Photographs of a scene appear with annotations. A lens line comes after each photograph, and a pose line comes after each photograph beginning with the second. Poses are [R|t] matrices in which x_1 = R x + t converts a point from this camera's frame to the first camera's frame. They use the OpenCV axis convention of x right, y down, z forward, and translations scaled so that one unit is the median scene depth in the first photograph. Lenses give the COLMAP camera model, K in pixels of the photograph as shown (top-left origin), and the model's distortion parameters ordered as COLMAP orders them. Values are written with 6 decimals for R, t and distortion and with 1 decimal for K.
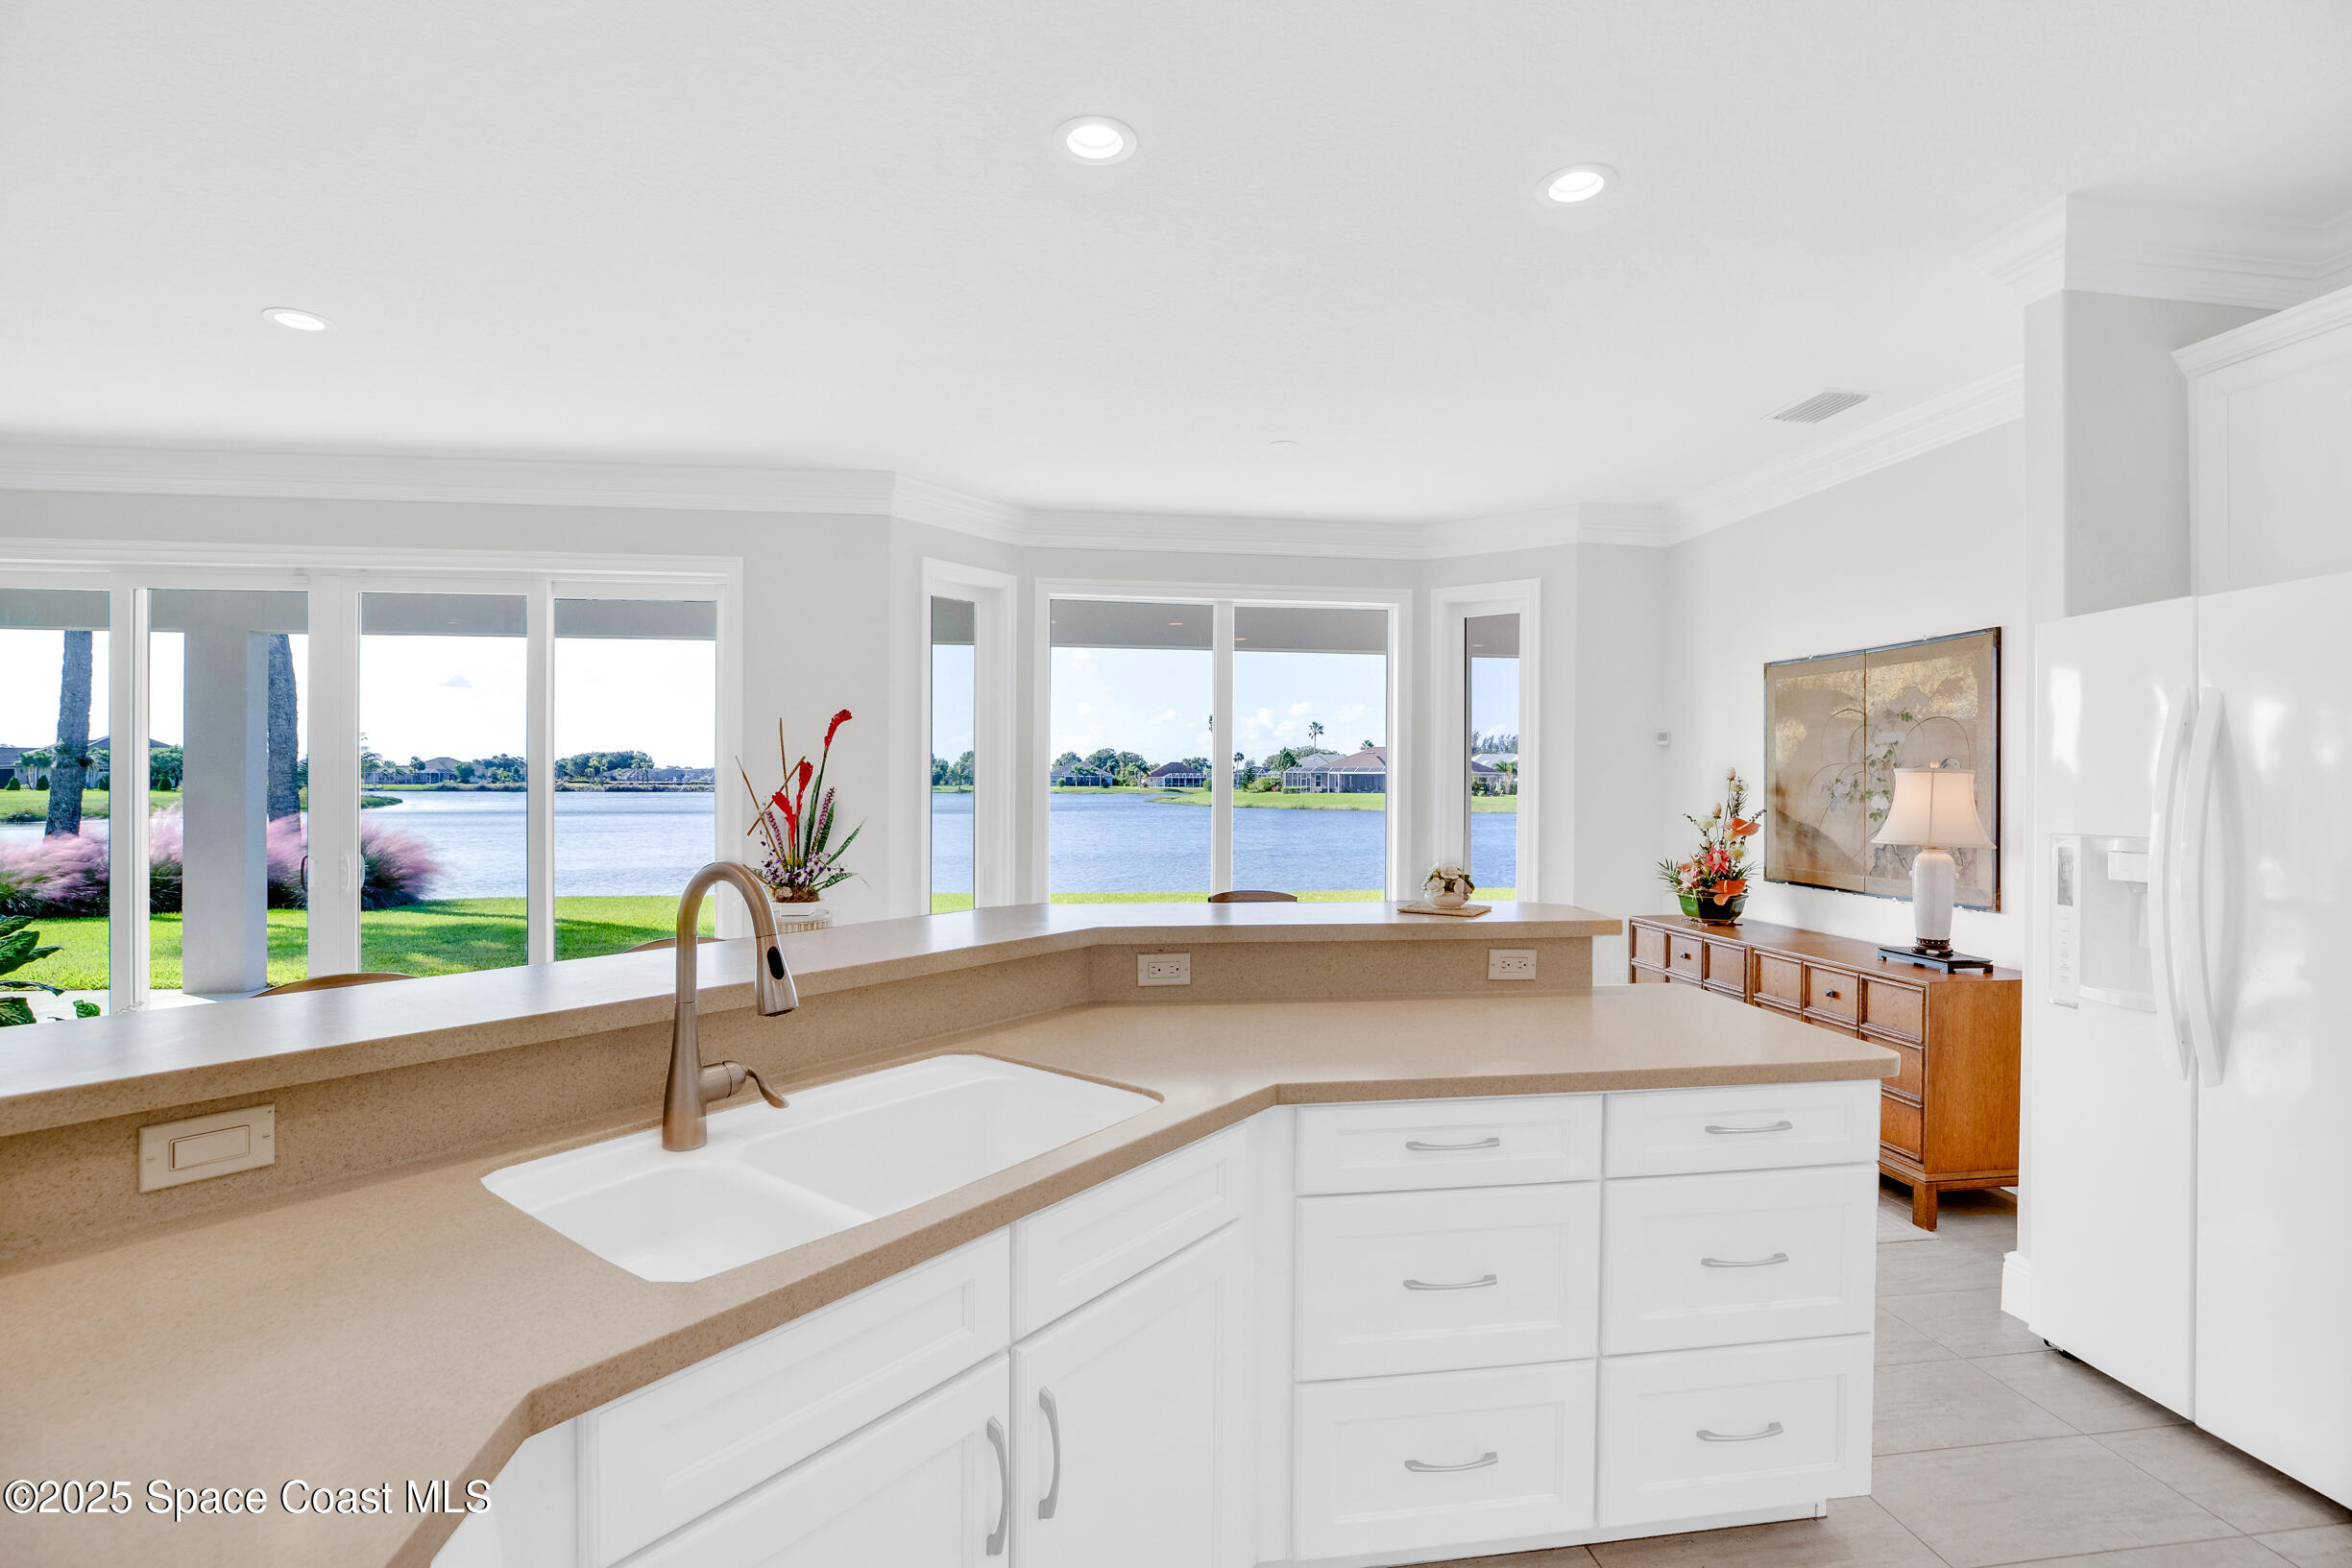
lens RADIAL K [[1084.2, 0, 1184.5], [0, 1084.2, 778.1], [0, 0, 1]] dist [-0.035648, 0.009973]
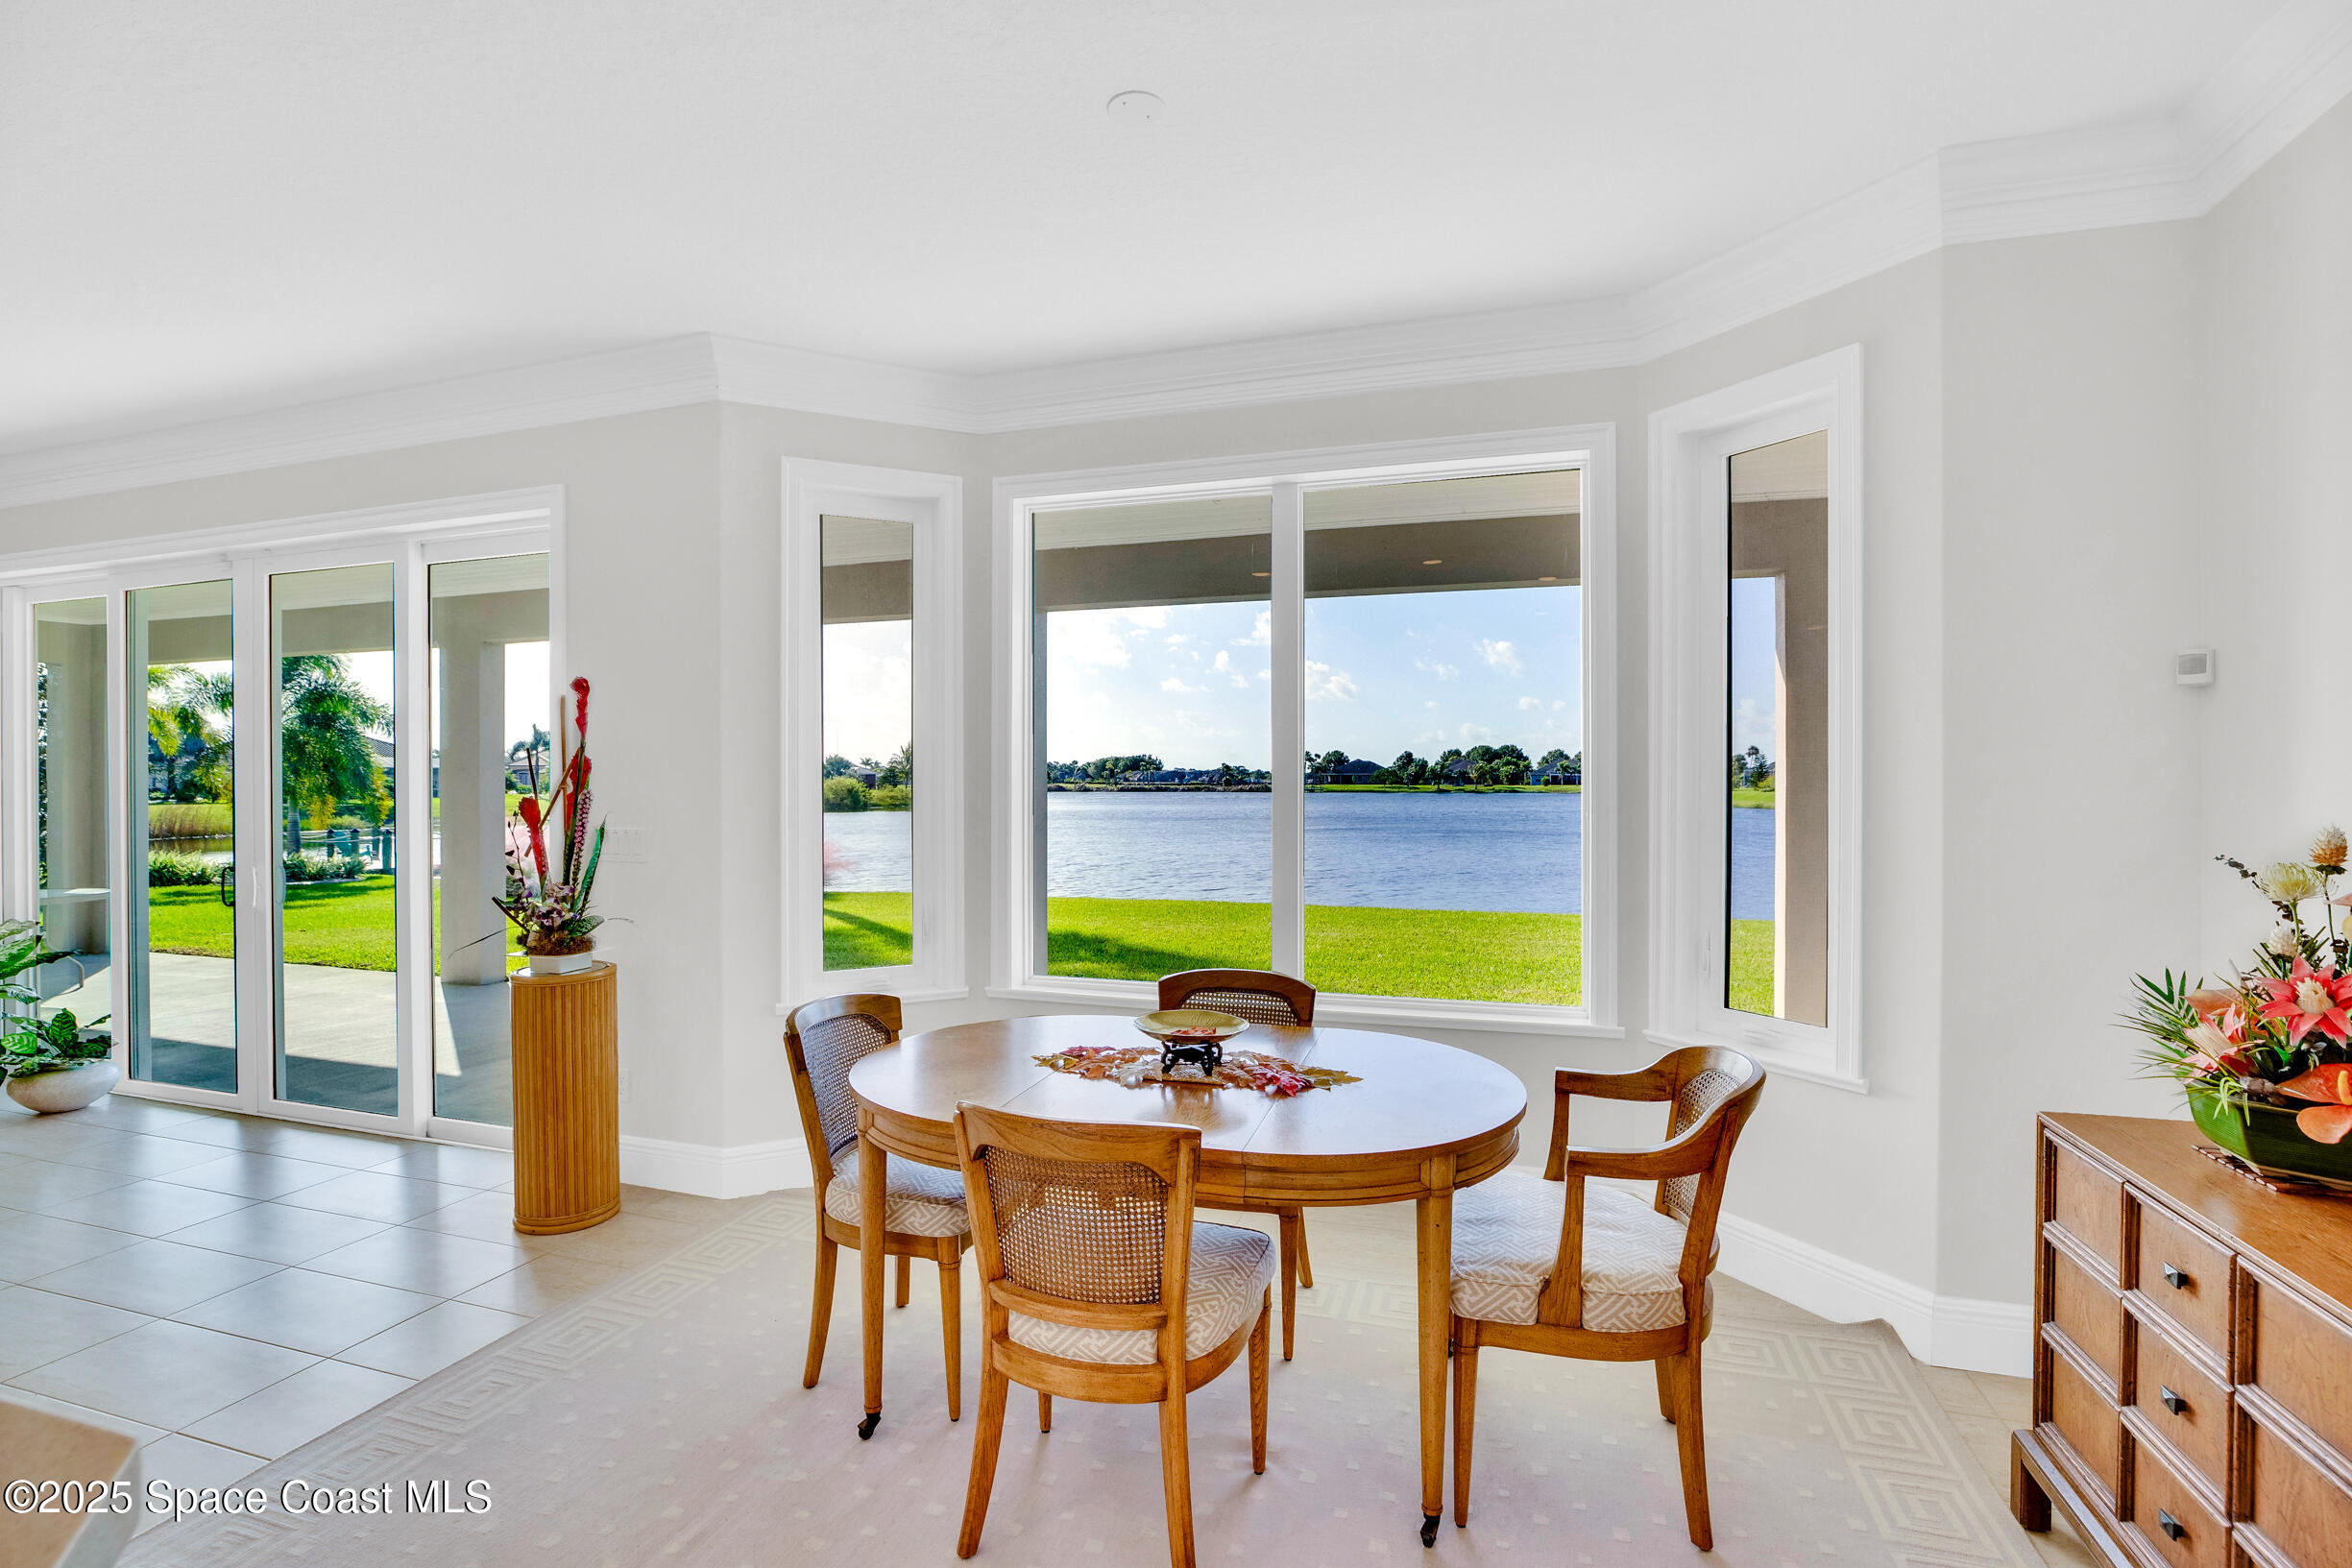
lens RADIAL K [[1084.2, 0, 1171.8], [0, 1084.2, 776.9], [0, 0, 1]] dist [-0.035648, 0.009973]
pose [[0.901062, -0.007361, -0.433628, 0.378768], [0.007200, 0.999972, -0.002014, 0.005366], [0.433631, -0.001308, 0.901090, 0.655922]]
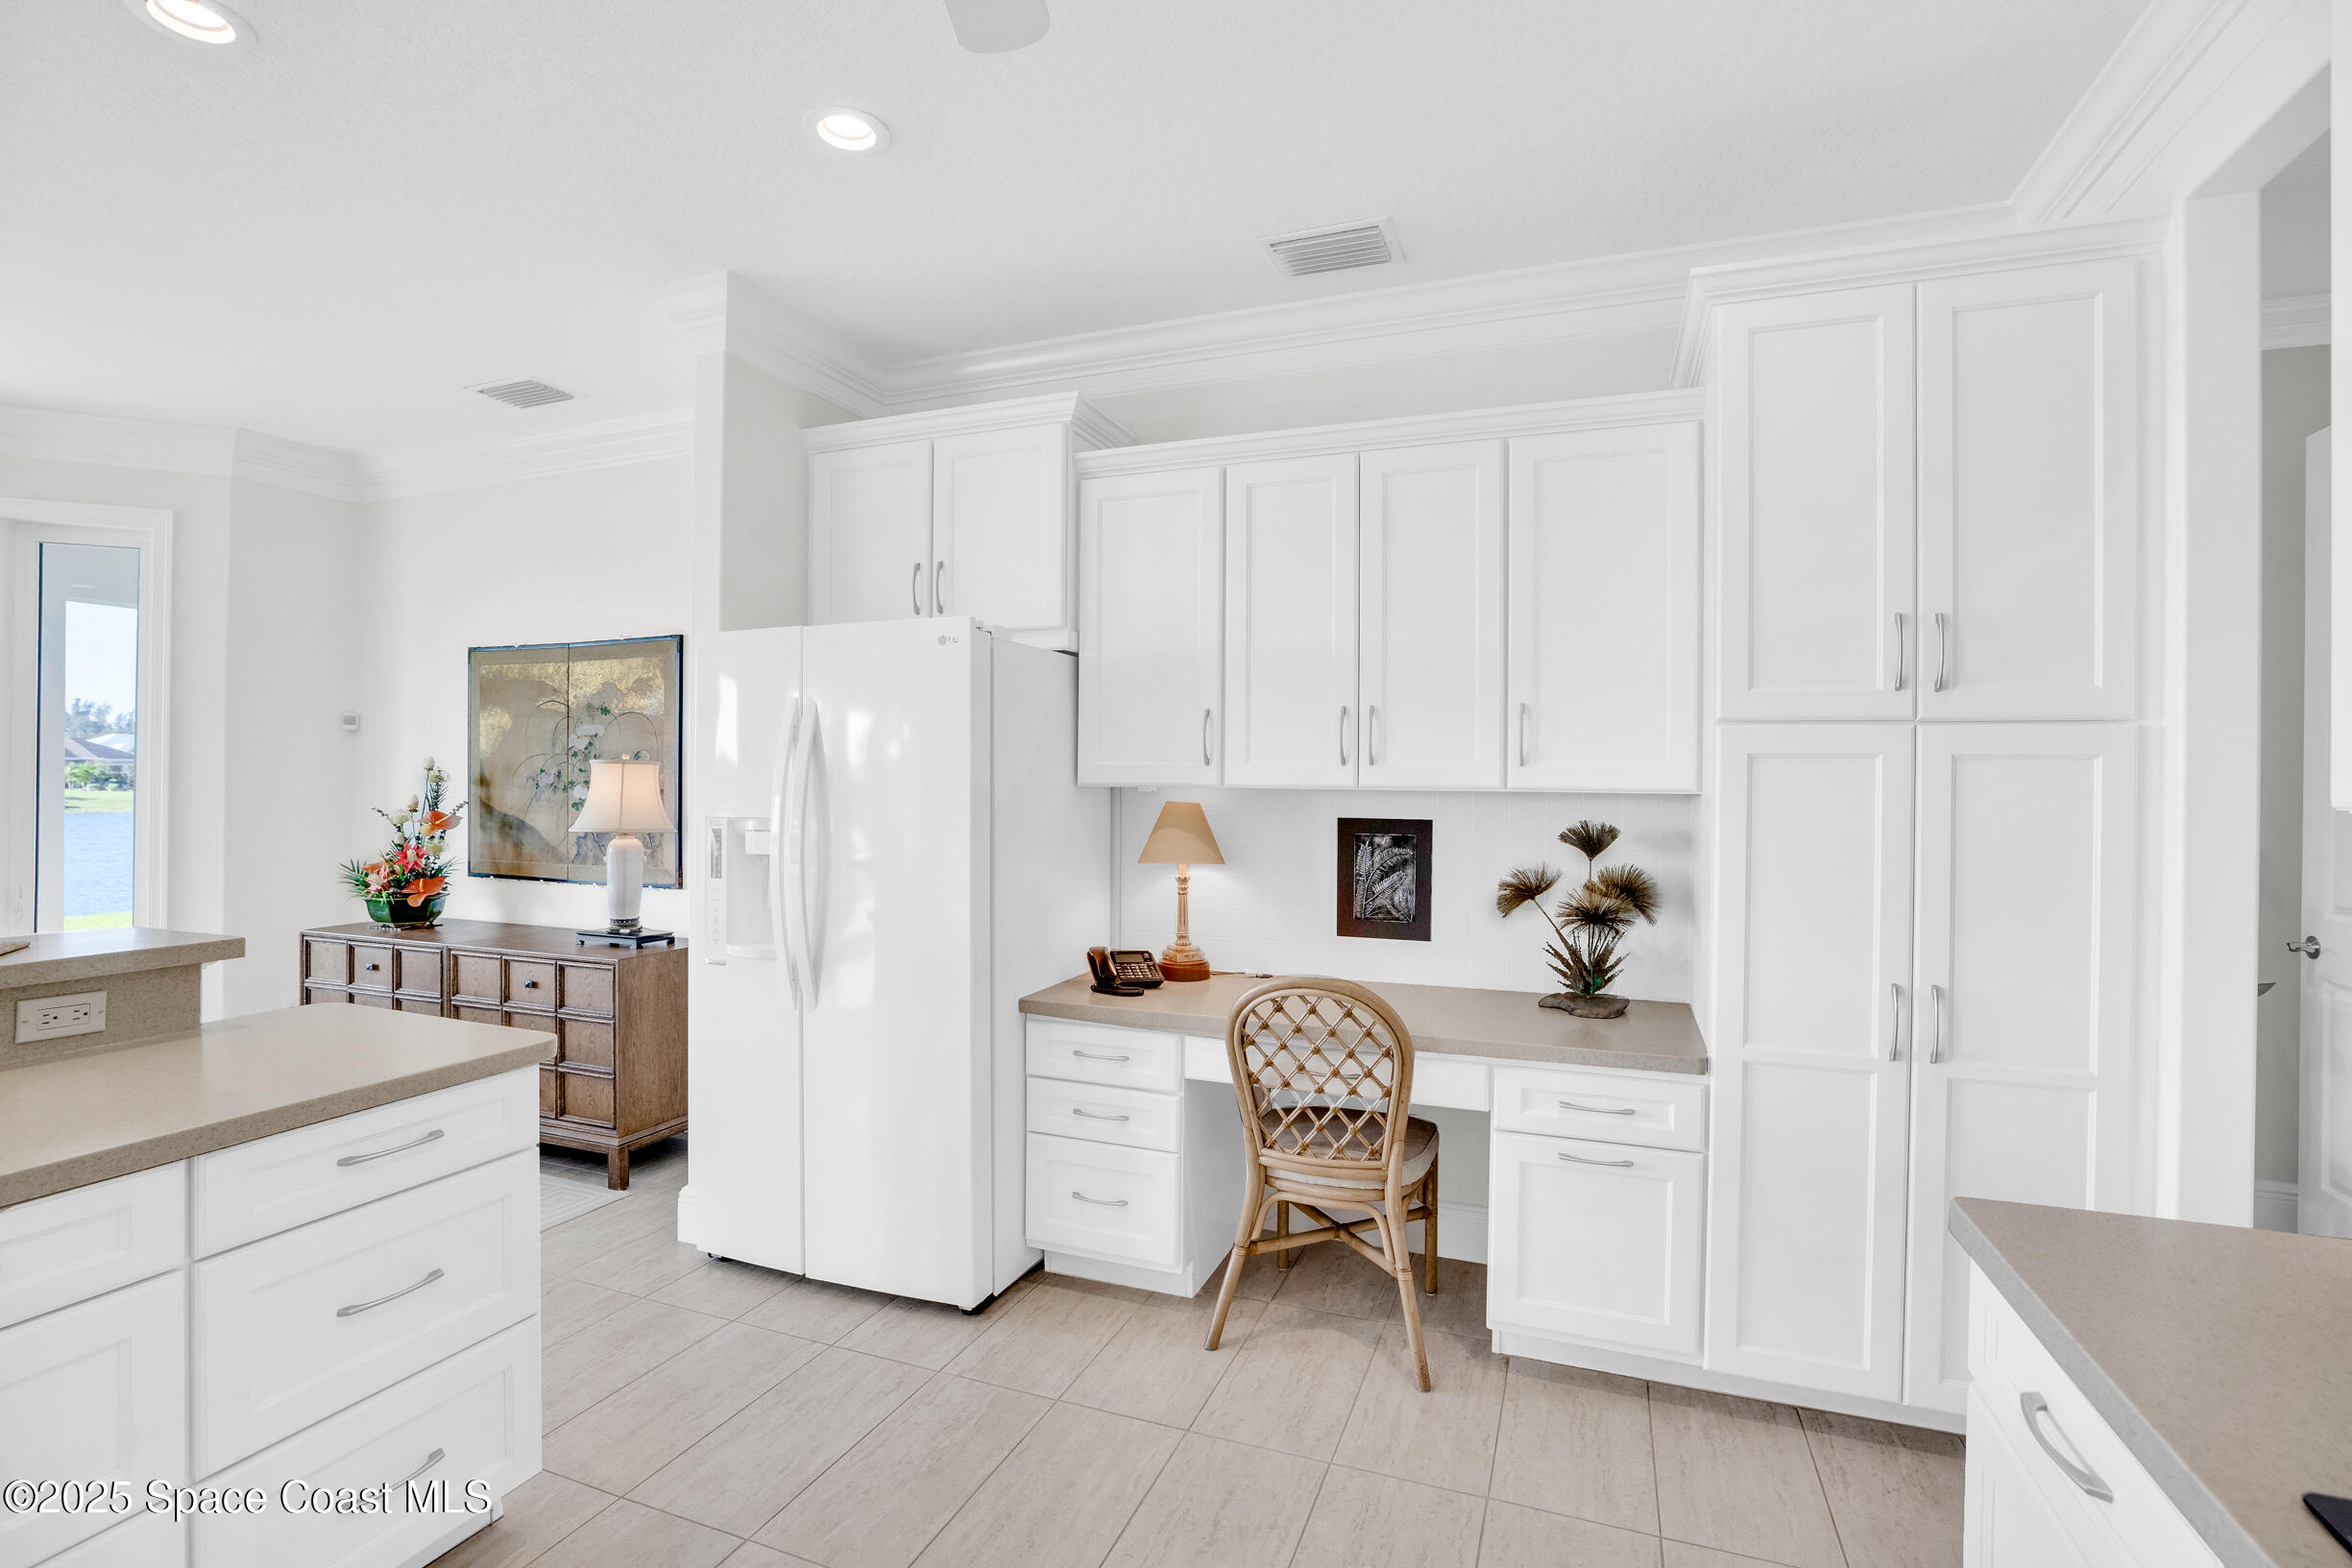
lens RADIAL K [[1084.2, 0, 1177.6], [0, 1084.2, 779.7], [0, 0, 1]] dist [-0.035648, 0.009973]
pose [[0.491012, -0.003330, 0.871146, 0.029554], [-0.005563, 0.999960, 0.006958, 0.000189], [-0.871135, -0.008262, 0.490974, -0.014820]]
